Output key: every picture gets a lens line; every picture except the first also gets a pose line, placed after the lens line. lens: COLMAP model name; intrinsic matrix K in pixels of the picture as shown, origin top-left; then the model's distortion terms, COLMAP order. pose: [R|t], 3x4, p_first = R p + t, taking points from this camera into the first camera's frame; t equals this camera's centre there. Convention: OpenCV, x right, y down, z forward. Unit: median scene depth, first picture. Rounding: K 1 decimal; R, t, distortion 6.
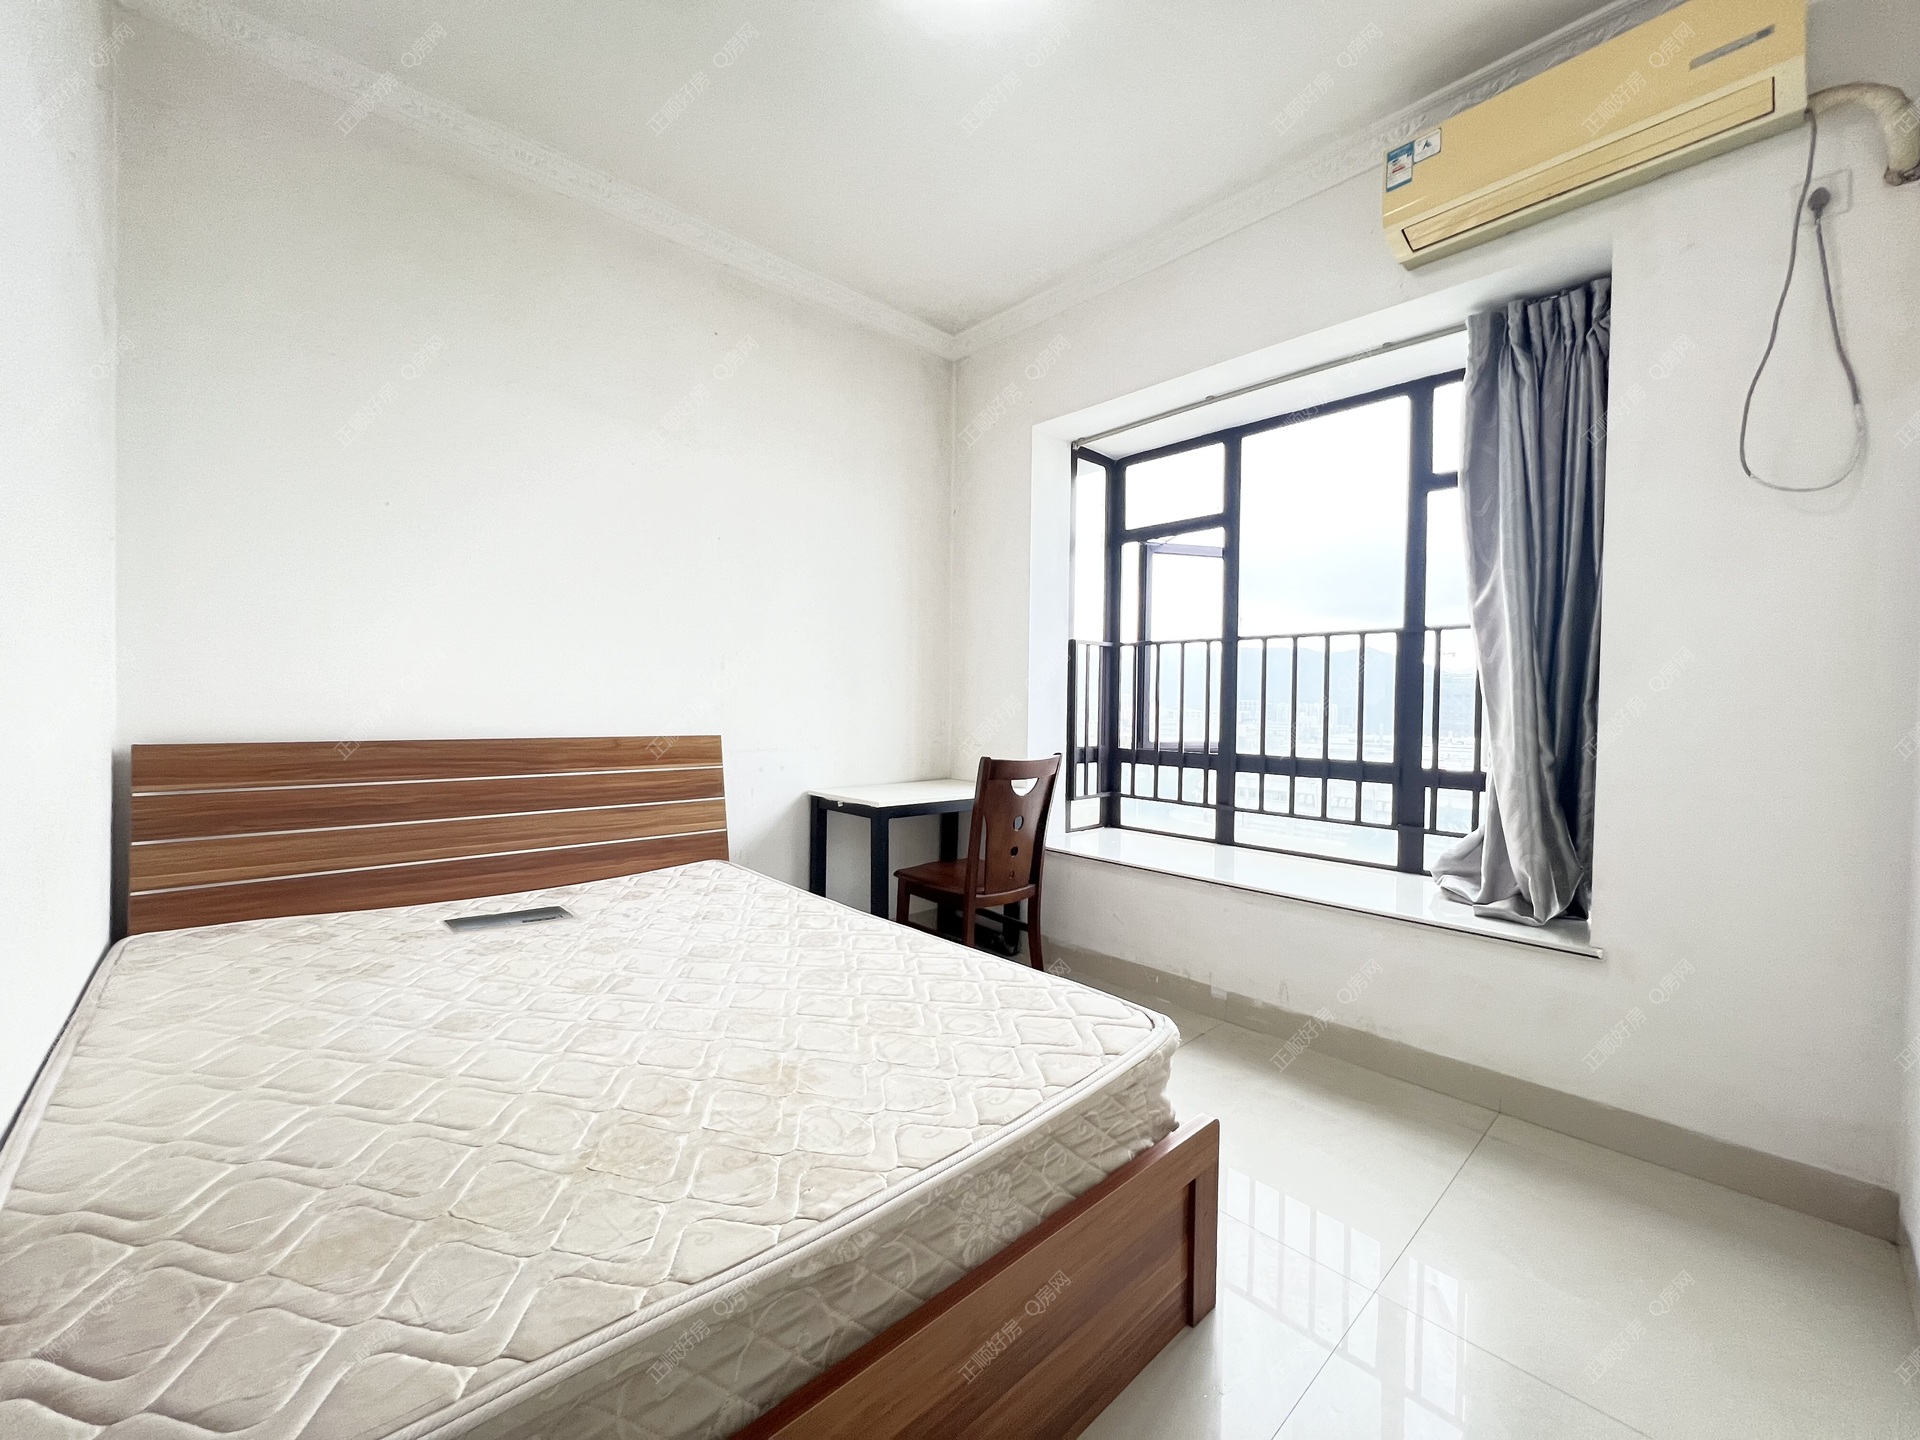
lens RADIAL K [[764.1, 0, 961.7], [0, 764.1, 723.6], [0, 0, 1]] dist [0.000097, 0.000356]
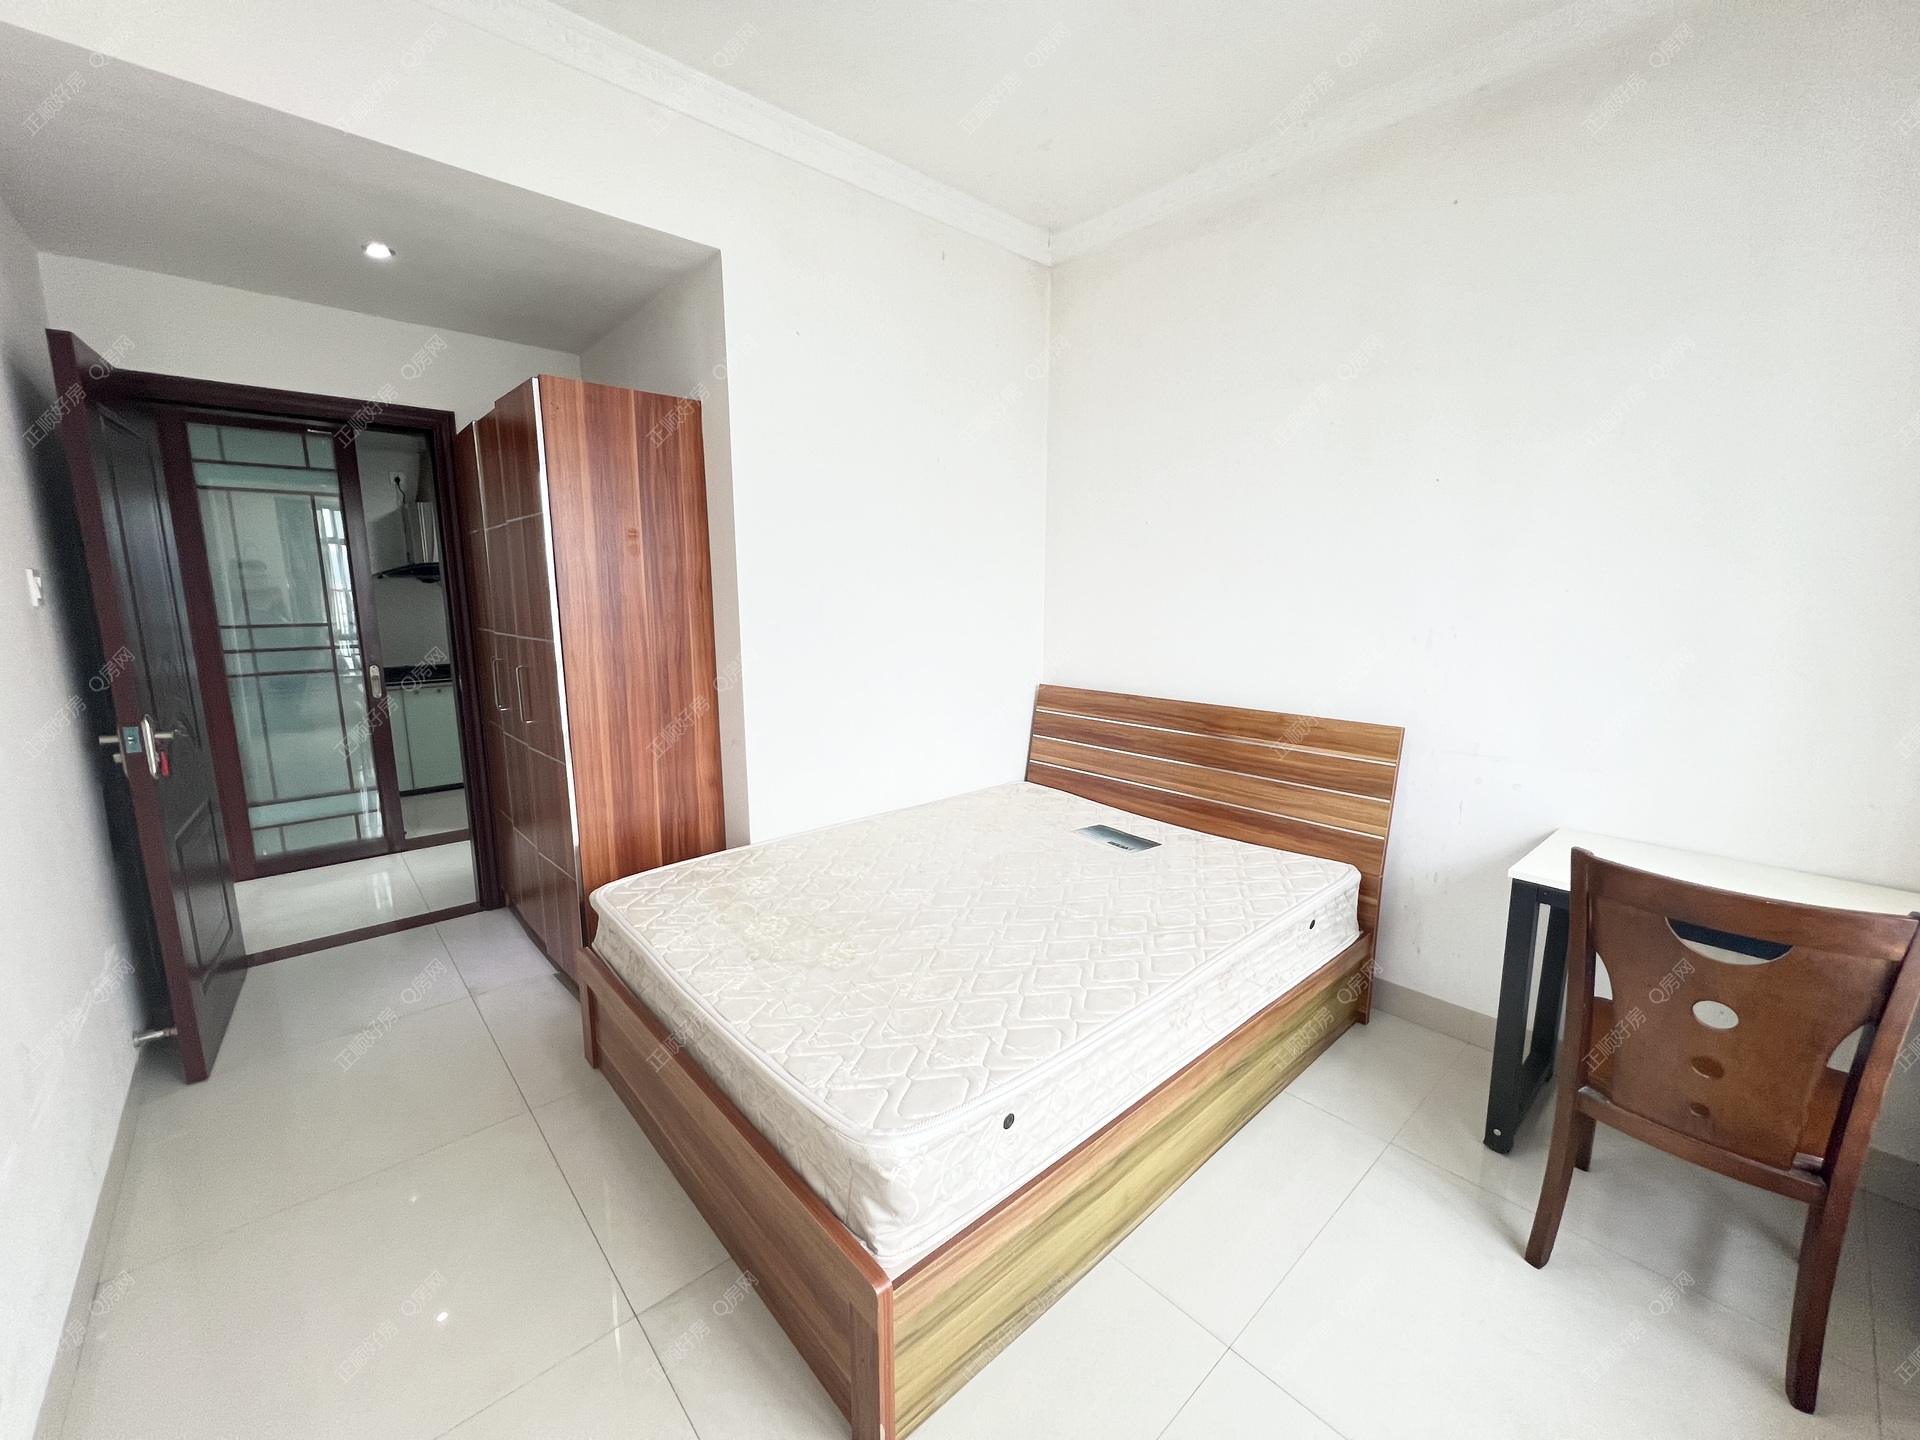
lens RADIAL K [[764.1, 0, 959.9], [0, 764.1, 727.5], [0, 0, 1]] dist [0.000097, 0.000356]
pose [[-0.034434, 0.160446, -0.986444, 0.427687], [-0.024905, 0.986585, 0.161338, -0.088072], [0.999097, 0.030123, -0.029977, 0.451039]]
